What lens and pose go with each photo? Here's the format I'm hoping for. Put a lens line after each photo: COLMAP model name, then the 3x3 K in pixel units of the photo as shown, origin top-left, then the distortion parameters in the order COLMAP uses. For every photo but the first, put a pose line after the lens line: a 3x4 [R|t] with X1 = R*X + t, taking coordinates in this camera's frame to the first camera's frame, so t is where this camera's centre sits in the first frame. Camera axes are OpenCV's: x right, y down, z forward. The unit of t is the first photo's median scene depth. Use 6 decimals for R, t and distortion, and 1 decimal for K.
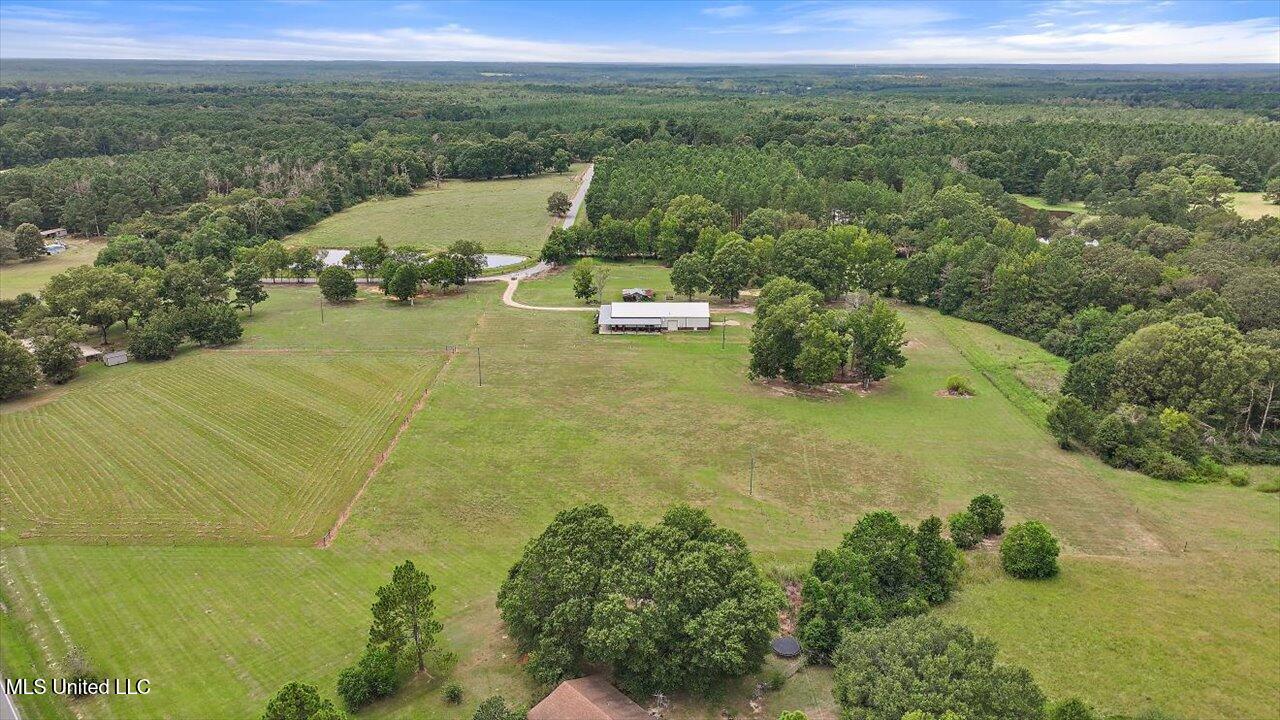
lens RADIAL K [[898.2, 0, 644.1], [0, 898.2, 357.8], [0, 0, 1]] dist [0.000241, 0.013431]
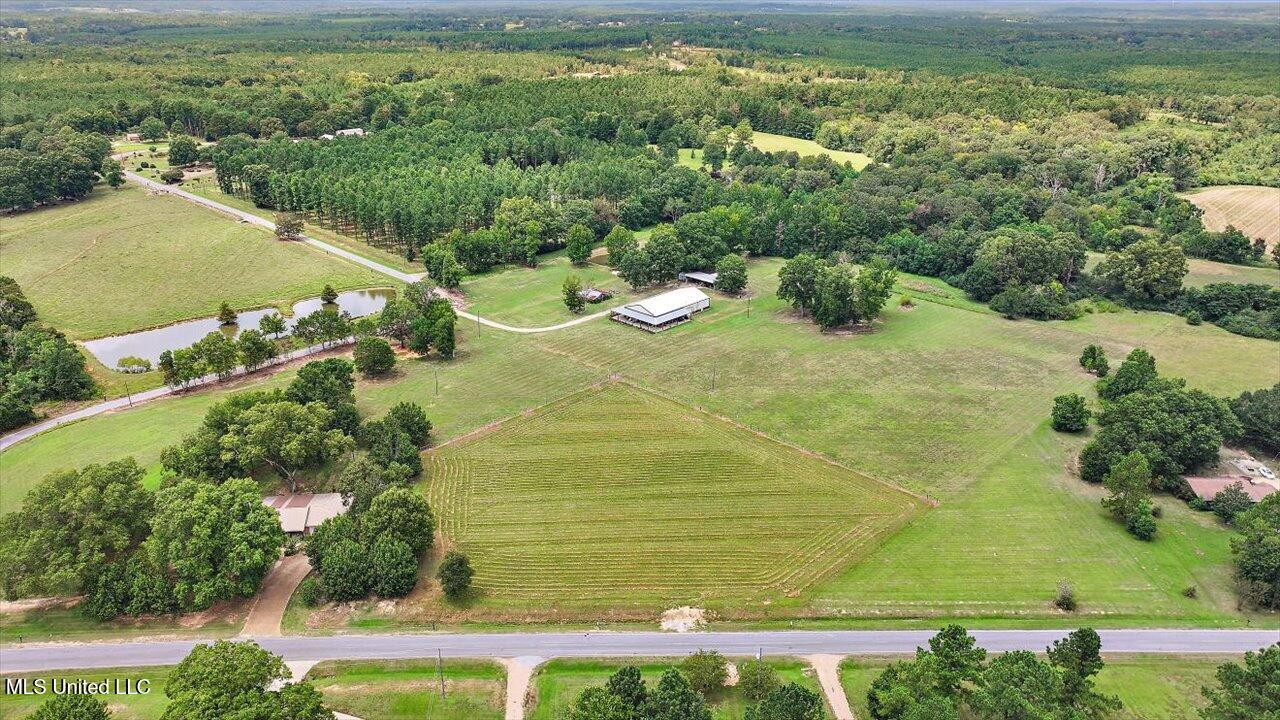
lens RADIAL K [[915.8, 0, 643.9], [0, 915.8, 361.4], [0, 0, 1]] dist [0.006053, 0.003178]
pose [[0.691986, -0.270276, 0.669407, -0.953544], [0.223391, 0.961927, 0.157457, -0.199585], [-0.686478, 0.040582, 0.726018, 0.166334]]
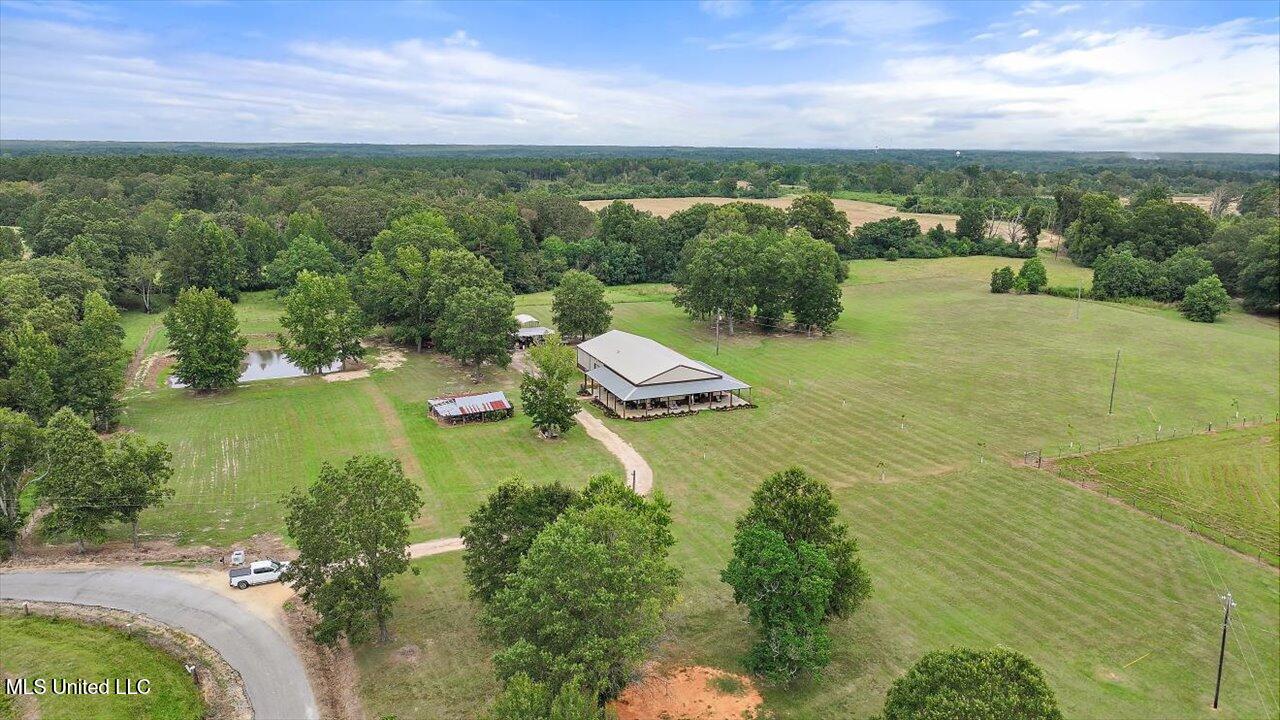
lens RADIAL K [[898.2, 0, 644.1], [0, 898.2, 357.8], [0, 0, 1]] dist [0.000241, 0.013431]
pose [[-0.378260, -0.219871, 0.899209, -0.561763], [0.283202, 0.897322, 0.338541, -0.280641], [-0.881315, 0.382714, -0.277153, 1.319256]]
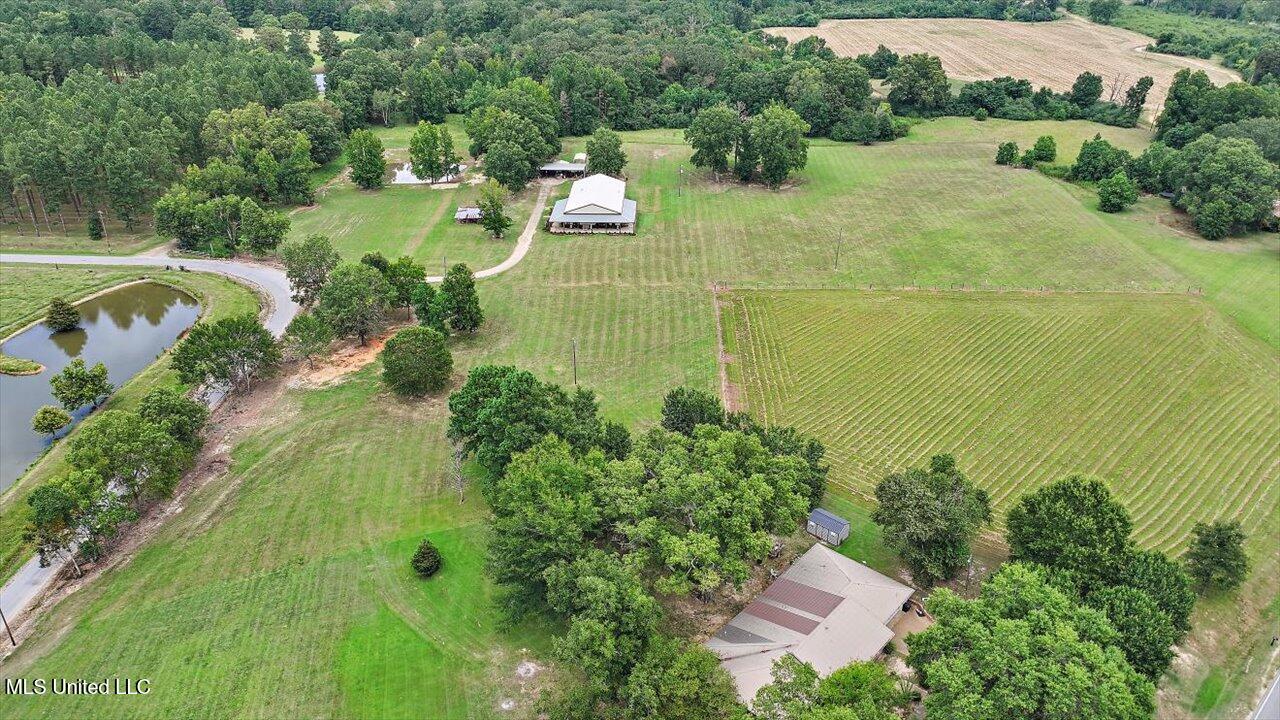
lens RADIAL K [[898.2, 0, 644.1], [0, 898.2, 357.8], [0, 0, 1]] dist [0.000241, 0.013431]
pose [[0.024965, -0.451639, 0.891852, -0.979891], [0.311530, 0.851220, 0.422342, -0.320589], [-0.949908, 0.267295, 0.161950, 0.970899]]
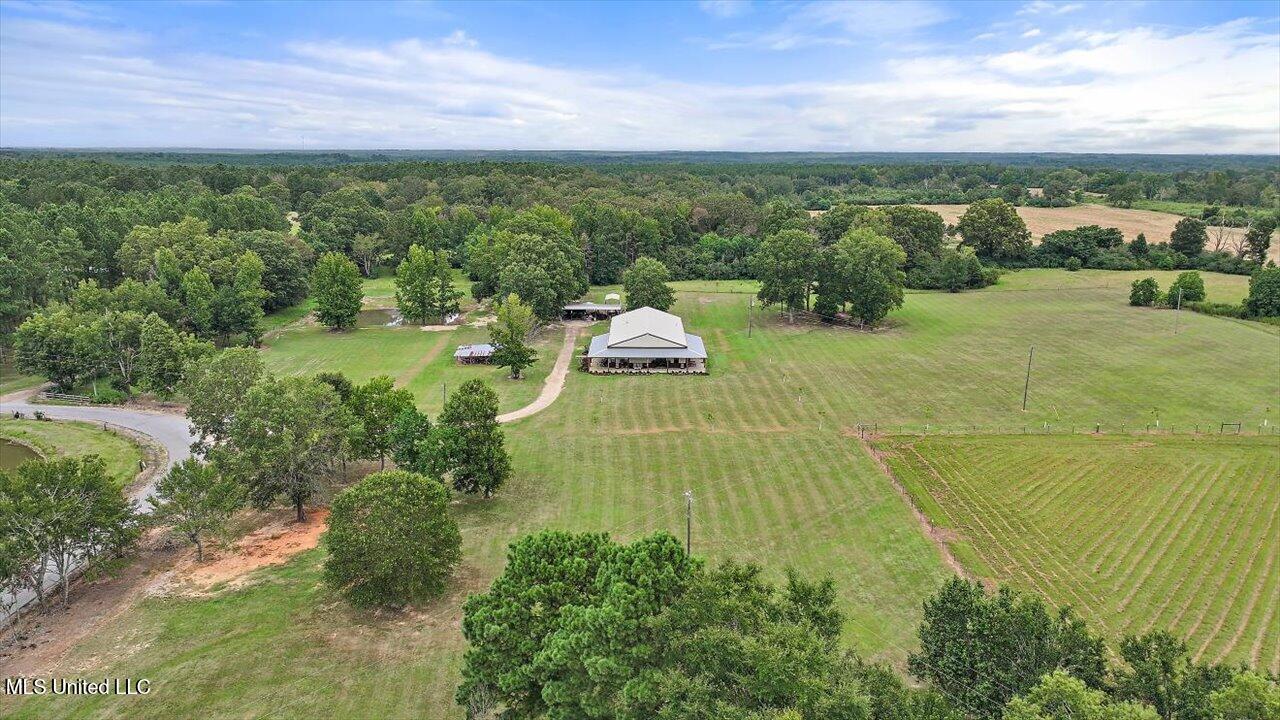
lens RADIAL K [[898.2, 0, 644.1], [0, 898.2, 357.8], [0, 0, 1]] dist [0.000241, 0.013431]
pose [[-0.000053, -0.229096, 0.973404, -0.725642], [0.310705, 0.925223, 0.217773, -0.205399], [-0.950506, 0.302453, 0.071133, 1.095210]]
